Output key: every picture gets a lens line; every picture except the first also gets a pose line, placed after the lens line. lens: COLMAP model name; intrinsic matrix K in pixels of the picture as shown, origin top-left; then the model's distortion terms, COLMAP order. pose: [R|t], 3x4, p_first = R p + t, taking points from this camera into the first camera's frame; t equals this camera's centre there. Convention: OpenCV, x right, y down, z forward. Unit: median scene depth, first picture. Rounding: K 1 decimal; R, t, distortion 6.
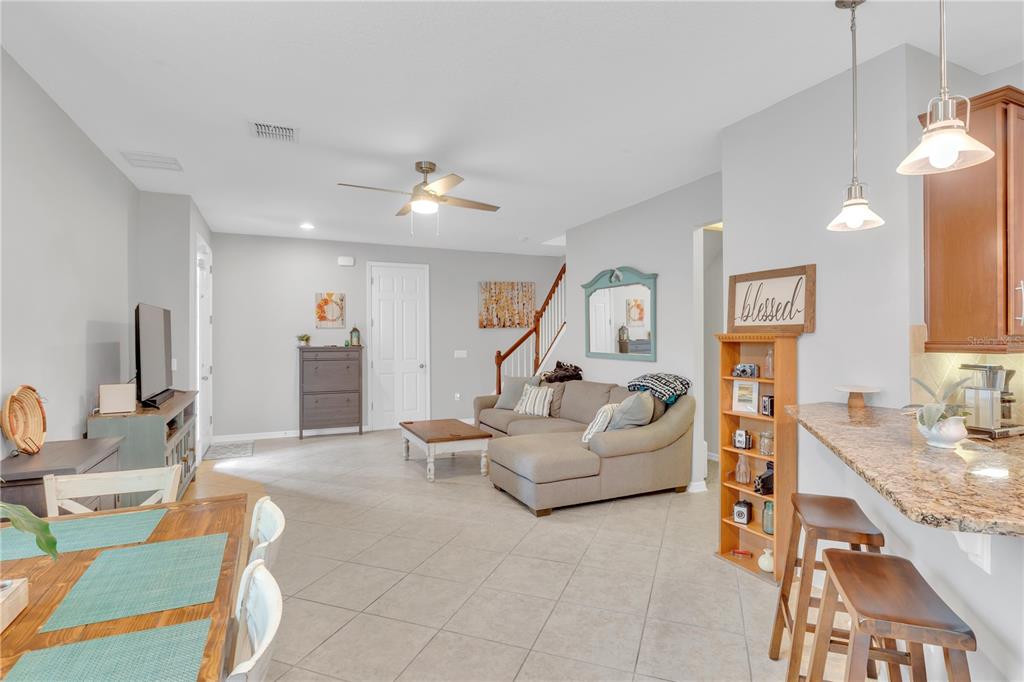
lens RADIAL K [[511.6, 0, 511.4], [0, 511.6, 337.6], [0, 0, 1]] dist [-0.008132, -0.001463]
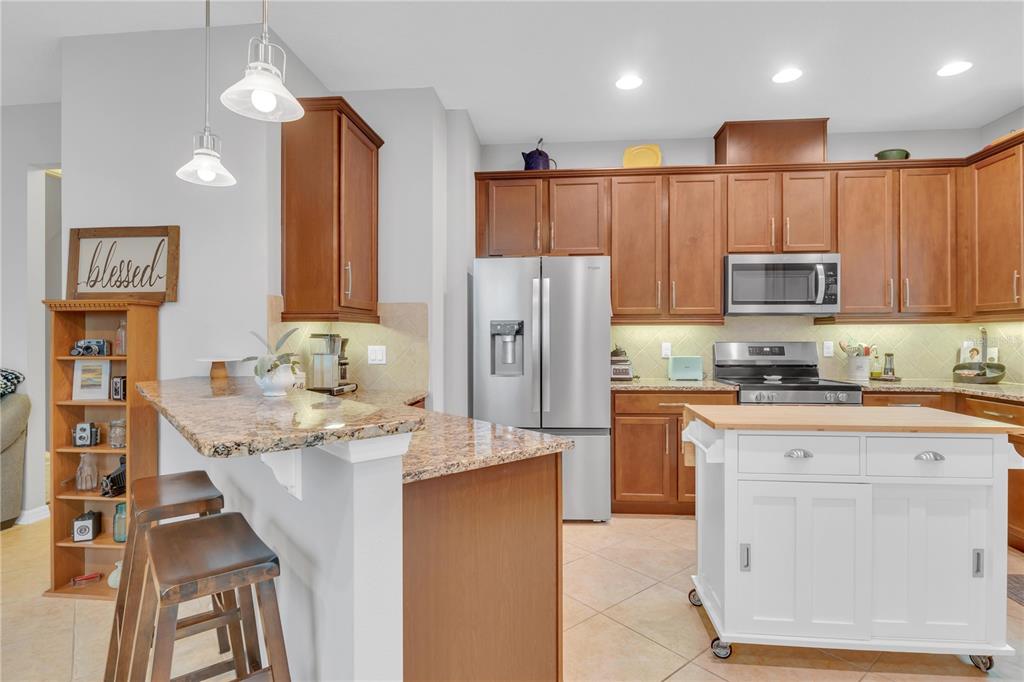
lens RADIAL K [[511.6, 0, 521.5], [0, 511.6, 340.5], [0, 0, 1]] dist [-0.008132, -0.001463]
pose [[0.490400, -0.000228, 0.871498, 0.104001], [0.001041, 0.999999, -0.000324, 0.058391], [-0.871497, 0.001066, 0.490399, 0.026749]]
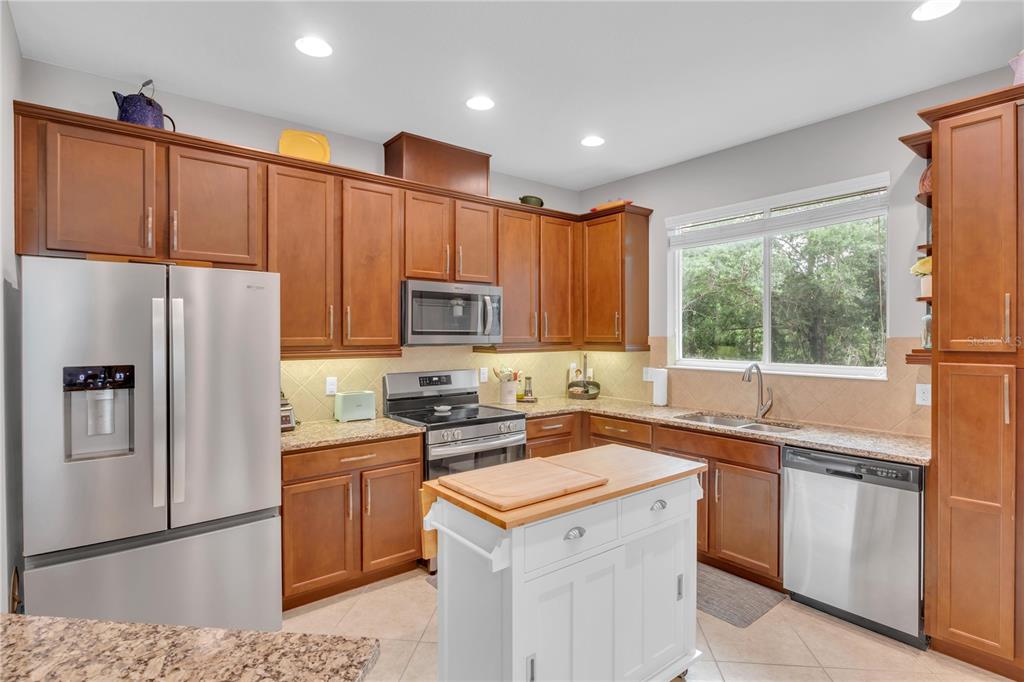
lens RADIAL K [[511.6, 0, 514.6], [0, 511.6, 339.3], [0, 0, 1]] dist [-0.008132, -0.001463]
pose [[-0.245656, -0.002047, 0.969355, 0.285744], [0.004704, 0.999983, 0.003304, -0.021527], [-0.969346, 0.005371, -0.245642, 0.245185]]
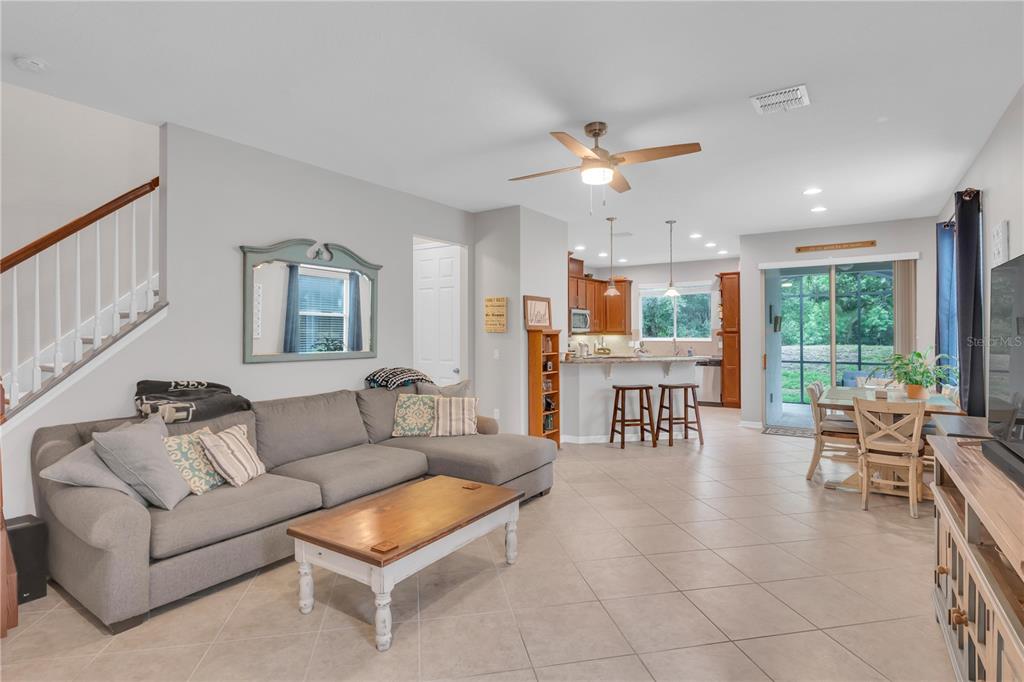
lens RADIAL K [[511.6, 0, 518.3], [0, 511.6, 334.5], [0, 0, 1]] dist [-0.008132, -0.001463]
pose [[-0.527253, 0.006983, 0.849680, -1.165456], [0.010384, 0.999945, -0.001774, 0.014496], [-0.849645, 0.007887, -0.527296, 2.214781]]
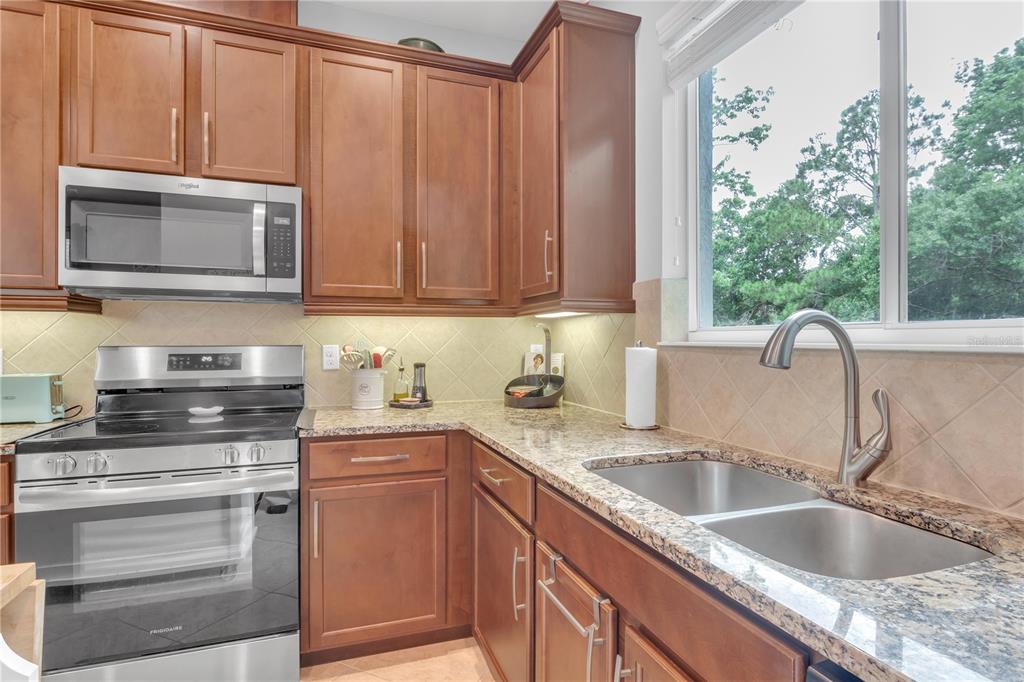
lens RADIAL K [[511.6, 0, 512.1], [0, 511.6, 342.7], [0, 0, 1]] dist [-0.008132, -0.001463]
pose [[0.108271, 0.002709, 0.994118, 0.890624], [0.002643, 0.999992, -0.003013, 0.061324], [-0.994118, 0.002954, 0.108263, -0.395012]]
